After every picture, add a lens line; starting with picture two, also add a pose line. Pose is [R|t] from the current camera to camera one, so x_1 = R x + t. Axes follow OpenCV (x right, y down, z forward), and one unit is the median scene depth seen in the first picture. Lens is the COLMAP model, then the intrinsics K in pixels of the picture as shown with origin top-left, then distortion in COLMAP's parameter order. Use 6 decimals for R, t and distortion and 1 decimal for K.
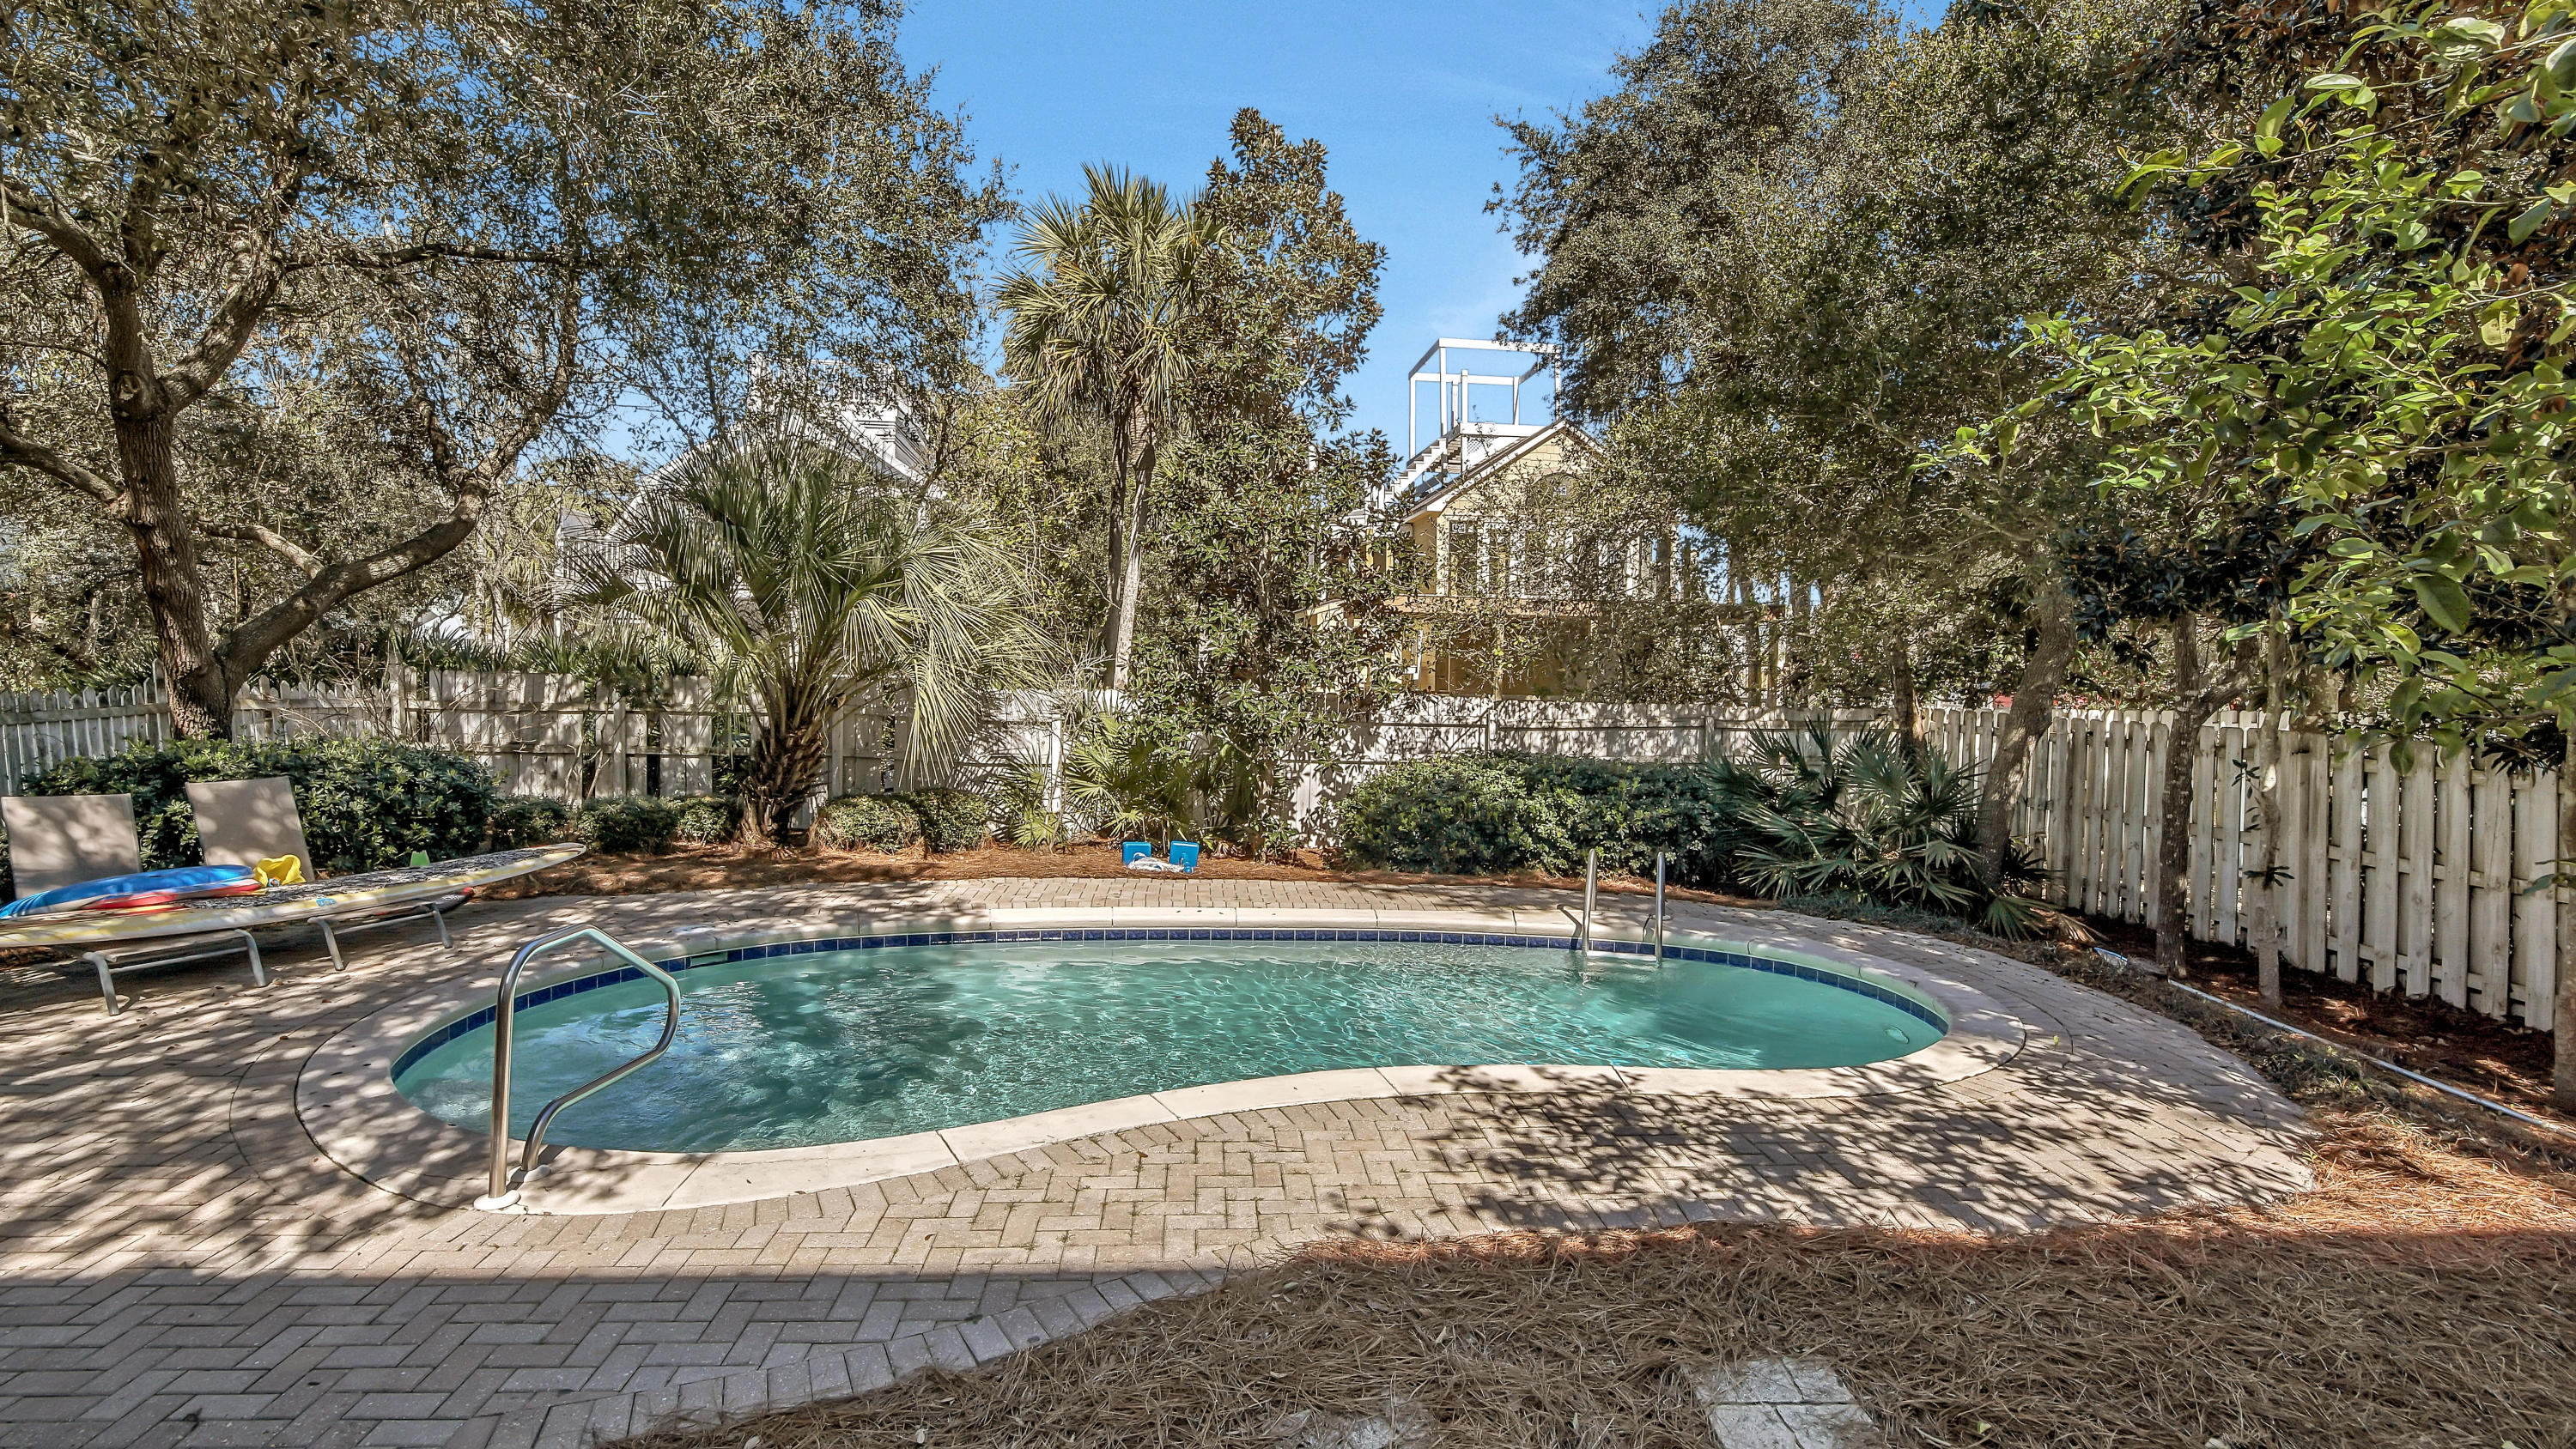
lens RADIAL K [[1203.3, 0, 1284.2], [0, 1203.3, 654.9], [0, 0, 1]] dist [-0.047330, 0.010278]
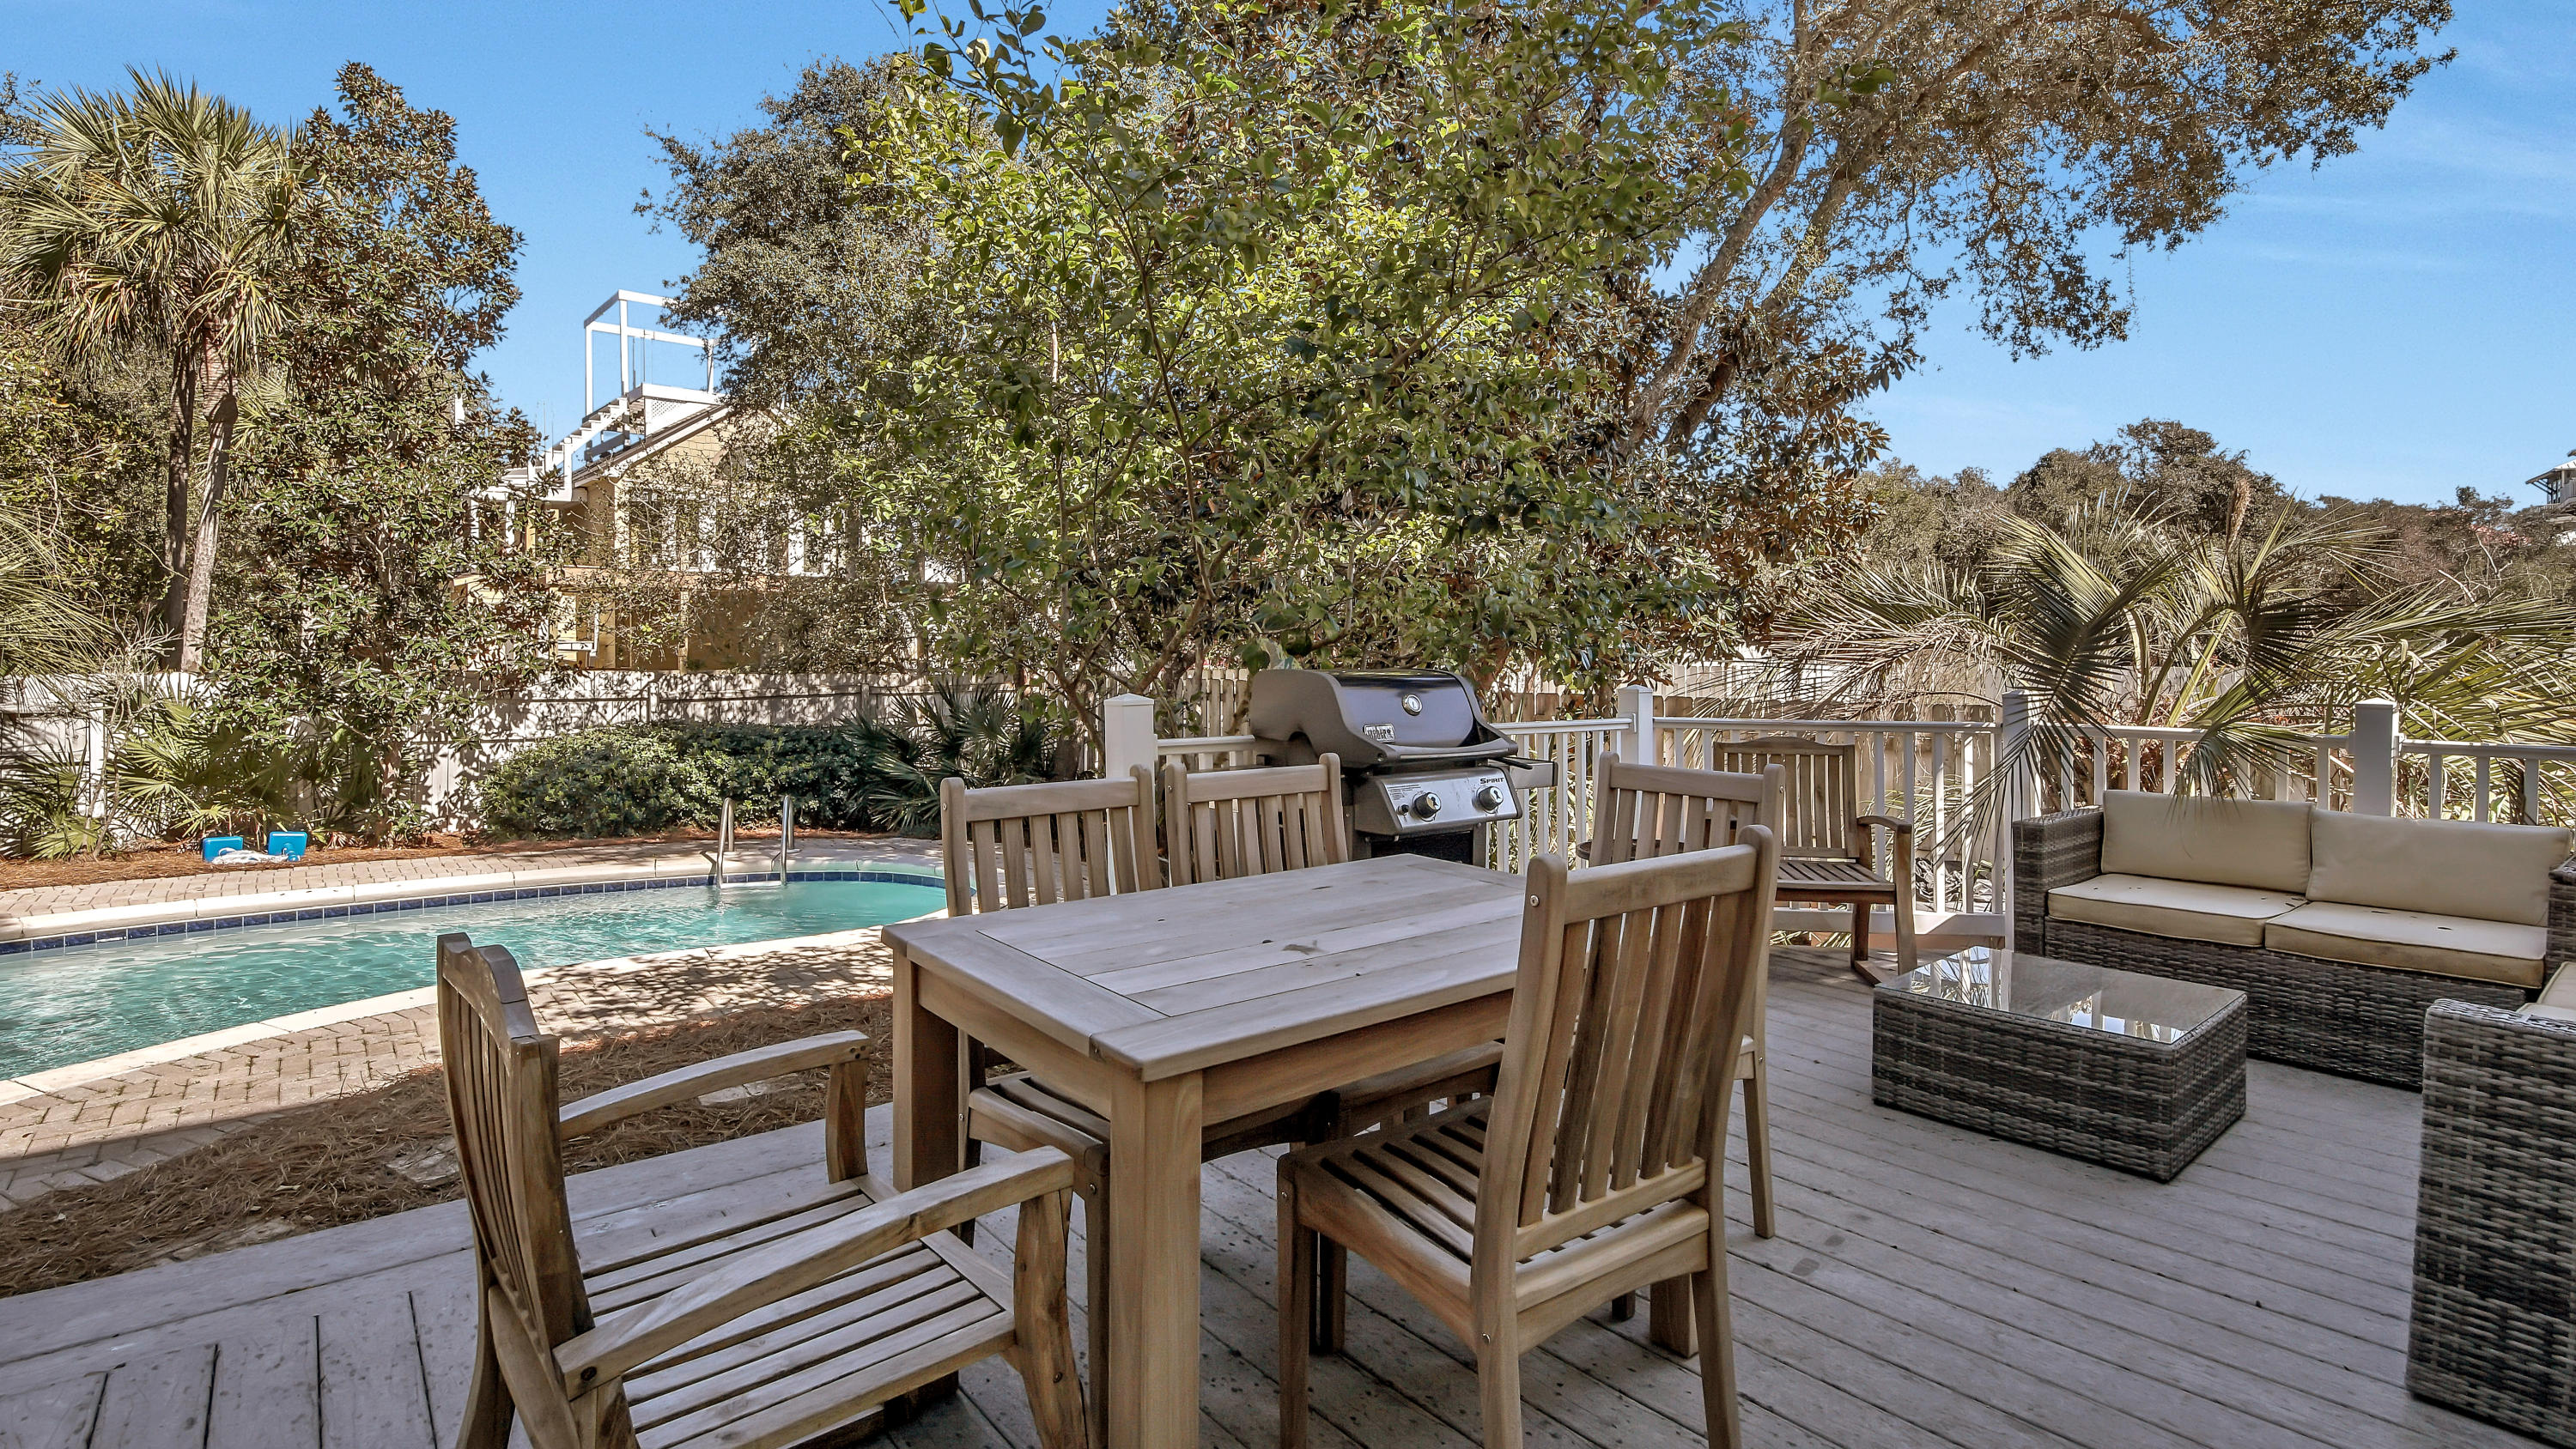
lens RADIAL K [[1203.3, 0, 1284.2], [0, 1203.3, 654.9], [0, 0, 1]] dist [-0.047330, 0.010278]
pose [[0.809360, -0.016065, 0.587093, 0.013574], [0.002465, 0.999710, 0.023957, -0.002559], [-0.587308, -0.017943, 0.809165, -0.186806]]
